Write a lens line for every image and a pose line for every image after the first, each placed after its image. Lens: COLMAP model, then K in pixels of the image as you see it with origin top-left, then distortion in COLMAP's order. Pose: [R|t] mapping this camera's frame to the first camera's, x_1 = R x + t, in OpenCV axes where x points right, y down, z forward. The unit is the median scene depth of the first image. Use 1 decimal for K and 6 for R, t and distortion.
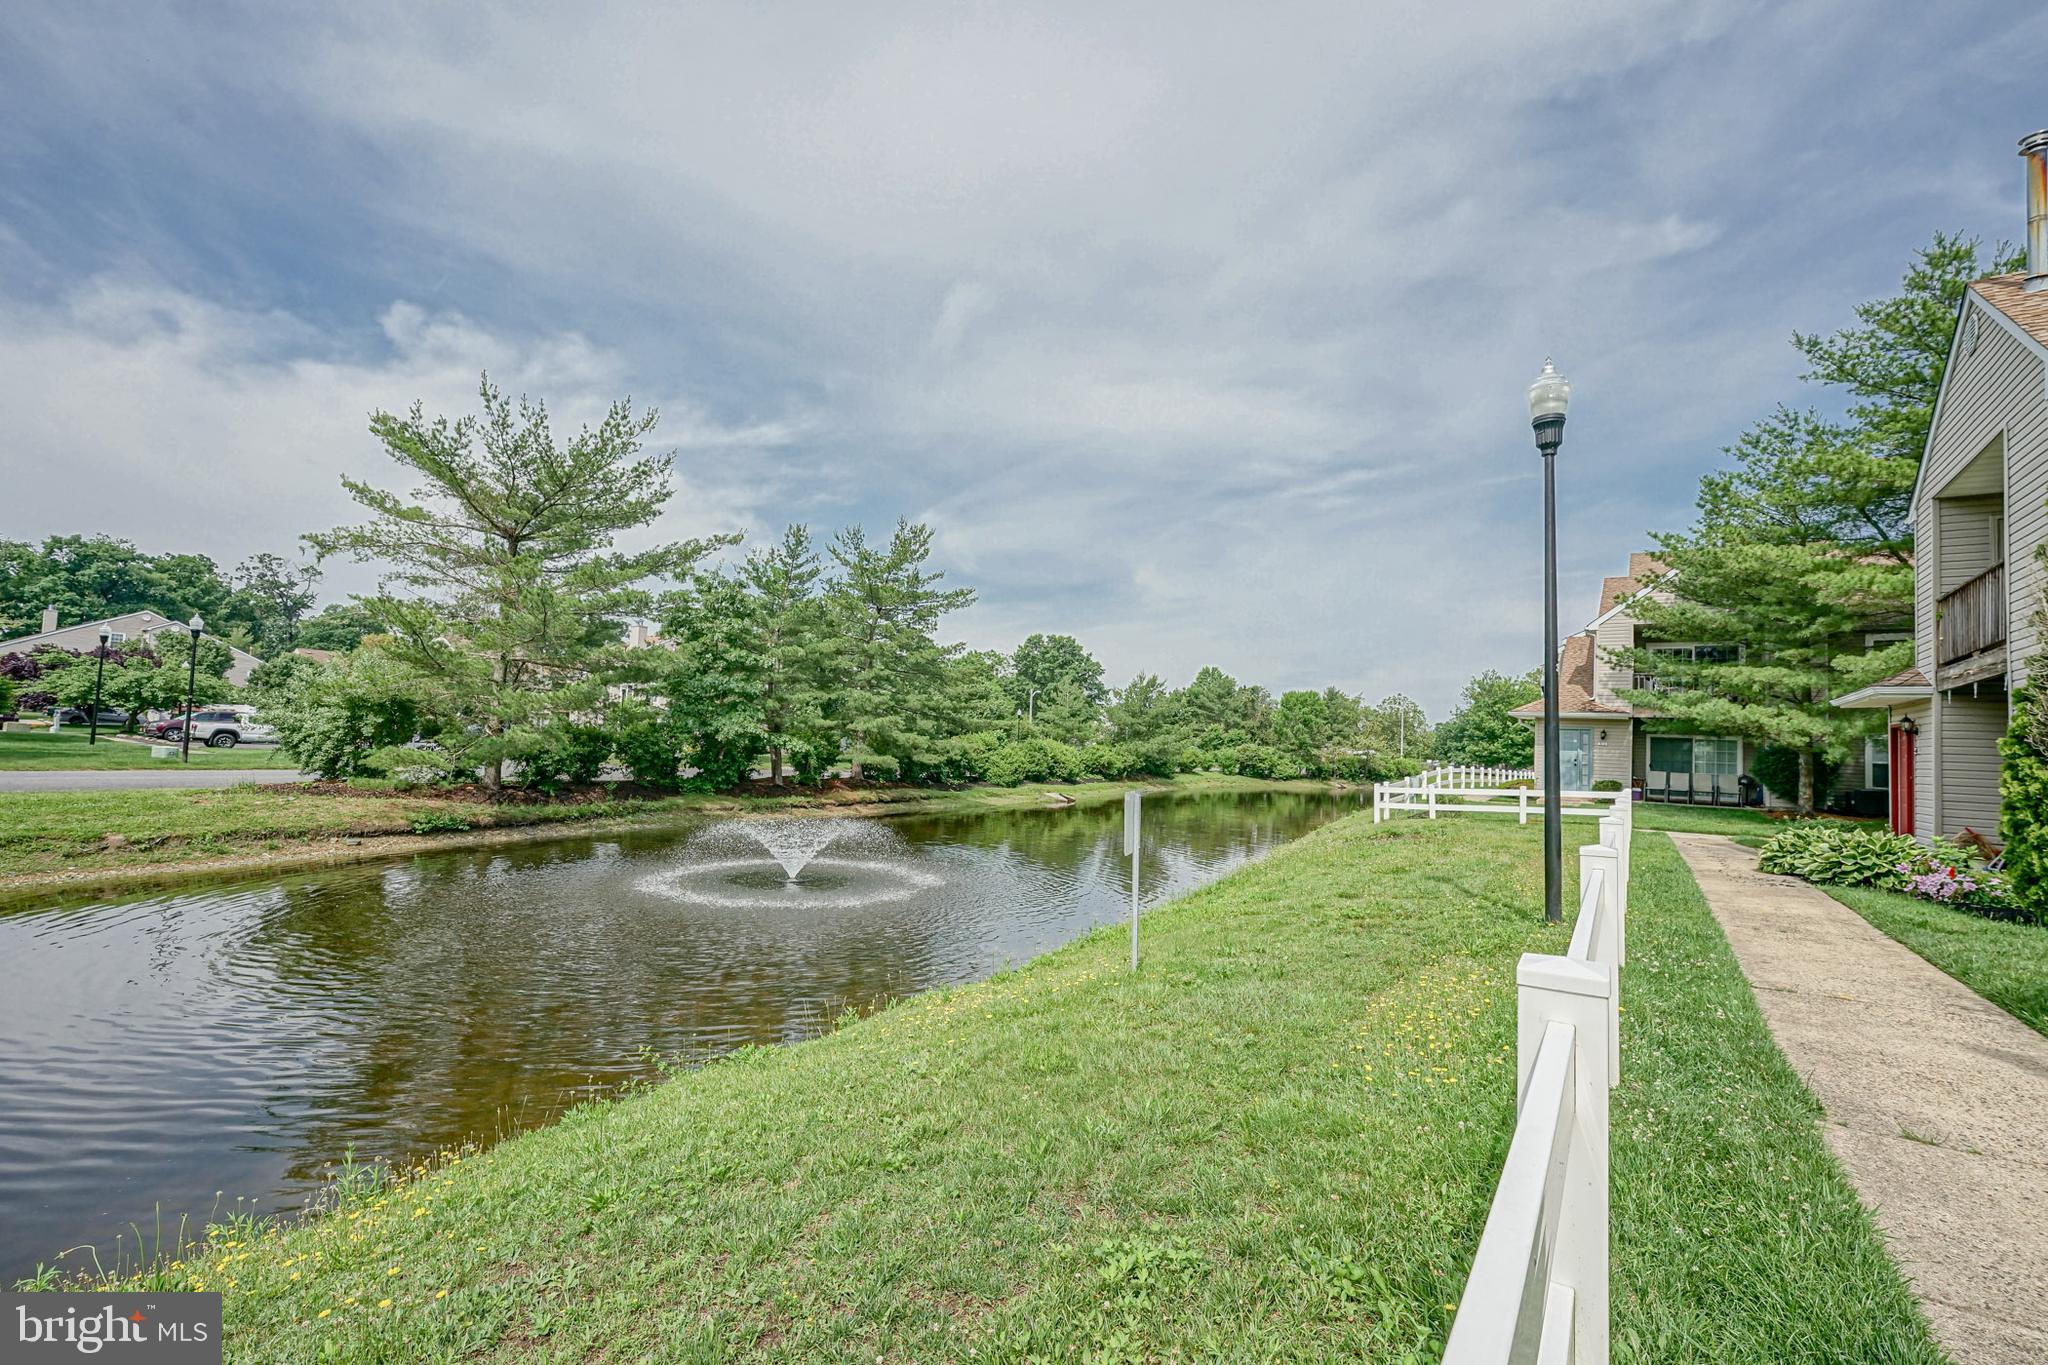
lens RADIAL K [[830.5, 0, 1012.9], [0, 830.5, 689.1], [0, 0, 1]] dist [-0.008348, -0.000628]
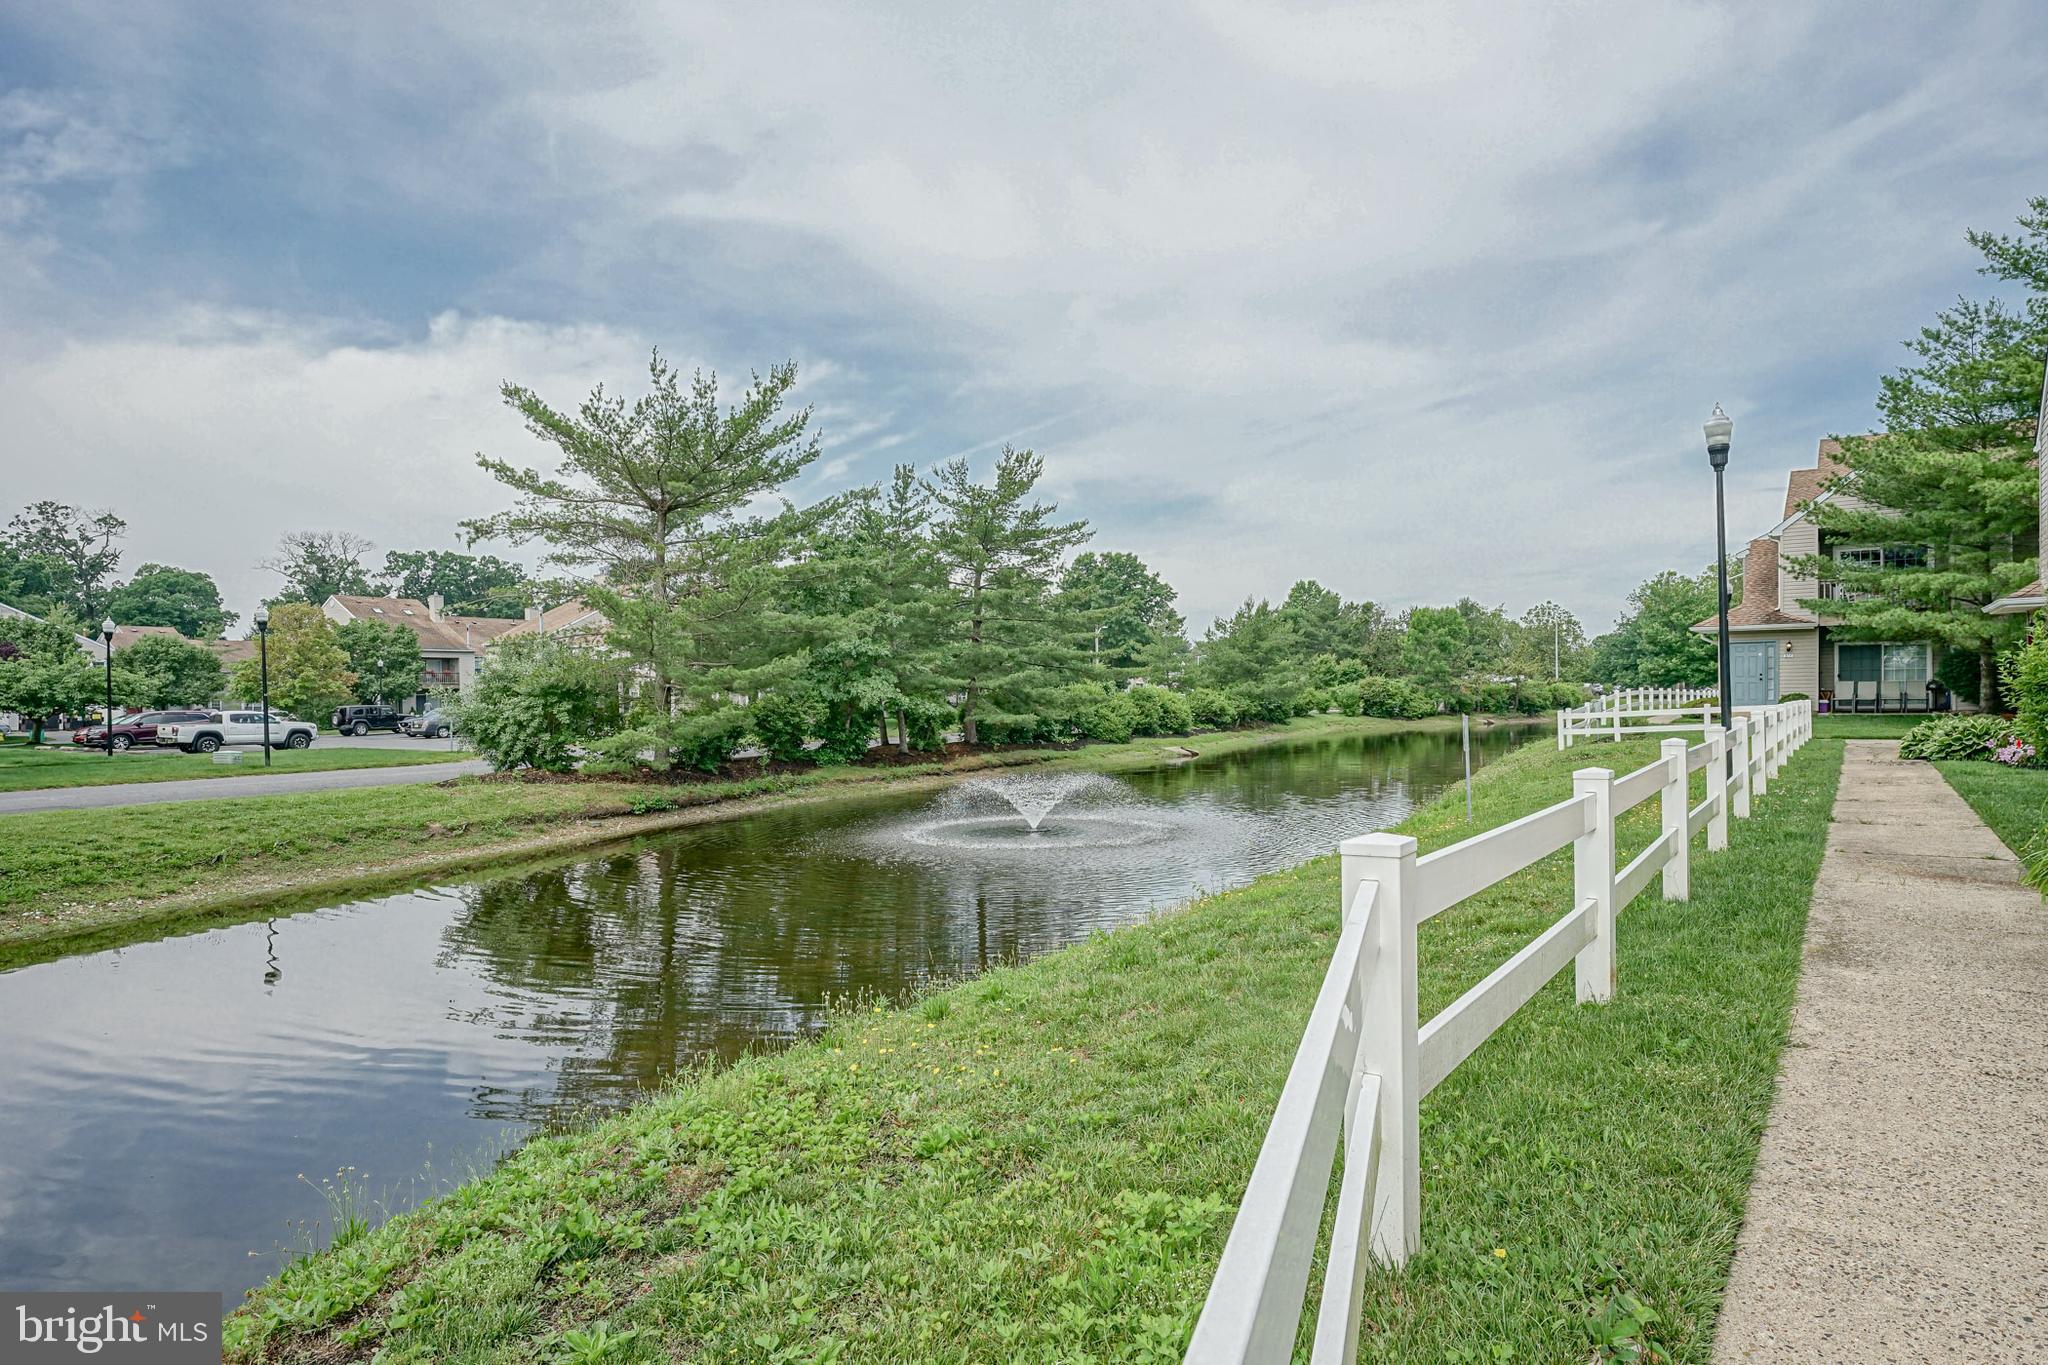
lens RADIAL K [[1137.5, 0, 1034.8], [0, 1137.5, 685.7], [0, 0, 1]] dist [-0.005173, -0.001917]
pose [[0.998086, -0.059463, 0.017004, -0.183016], [0.058371, 0.996564, 0.058766, -0.027793], [-0.020440, -0.057661, 0.998127, -0.297392]]
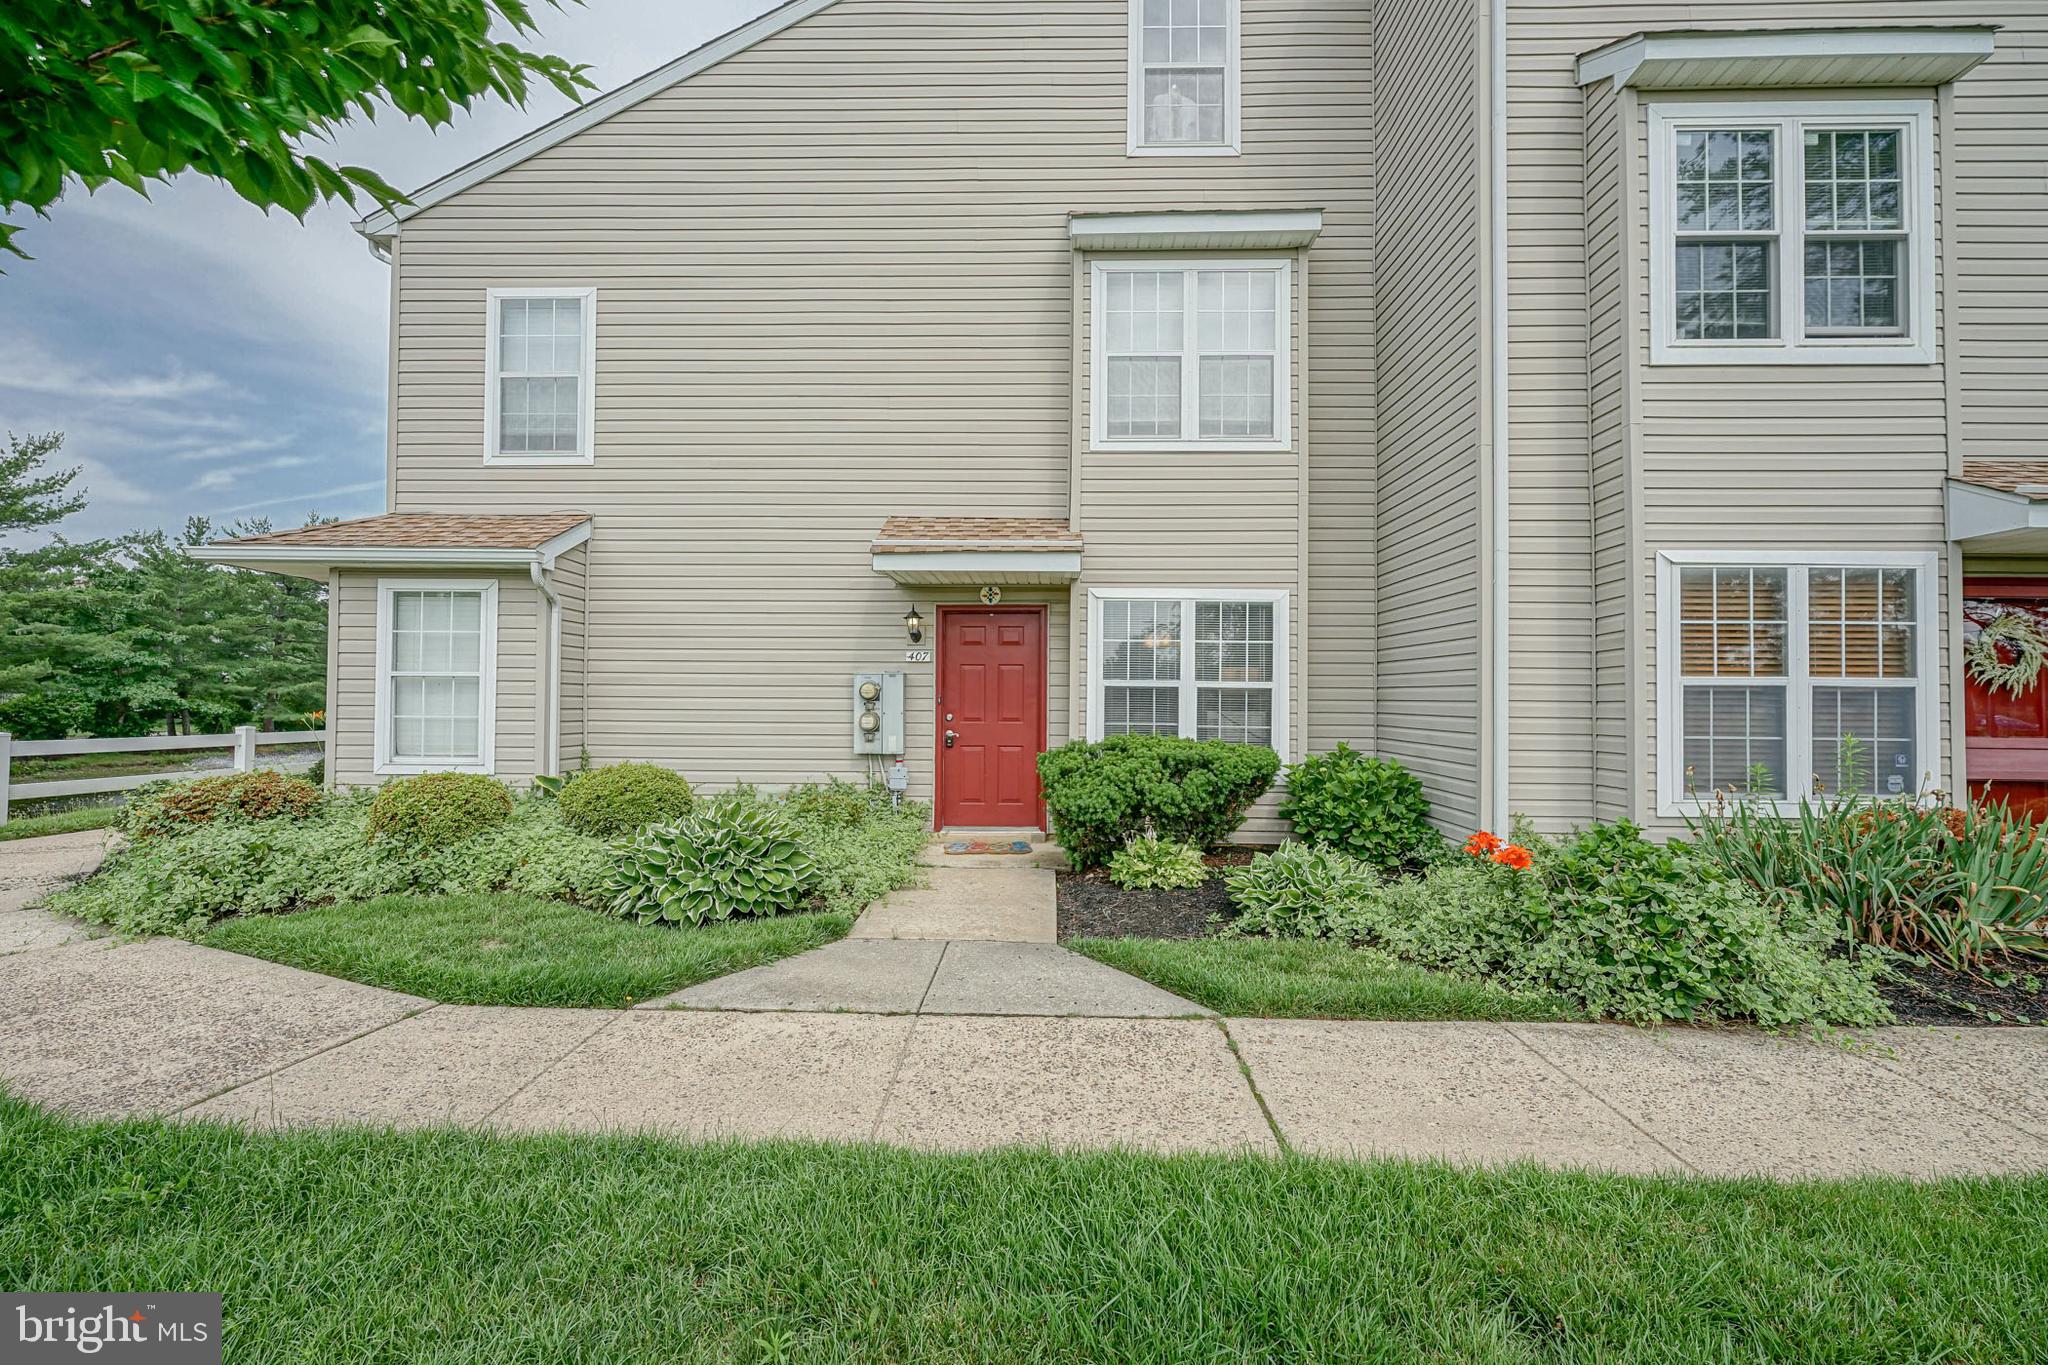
lens RADIAL K [[830.5, 0, 1032.7], [0, 830.5, 673.7], [0, 0, 1]] dist [-0.008348, -0.000628]
pose [[0.810706, -0.021830, 0.585046, 0.006046], [-0.004167, 0.999064, 0.043052, -0.042005], [-0.585438, -0.037340, 0.809857, -0.723126]]
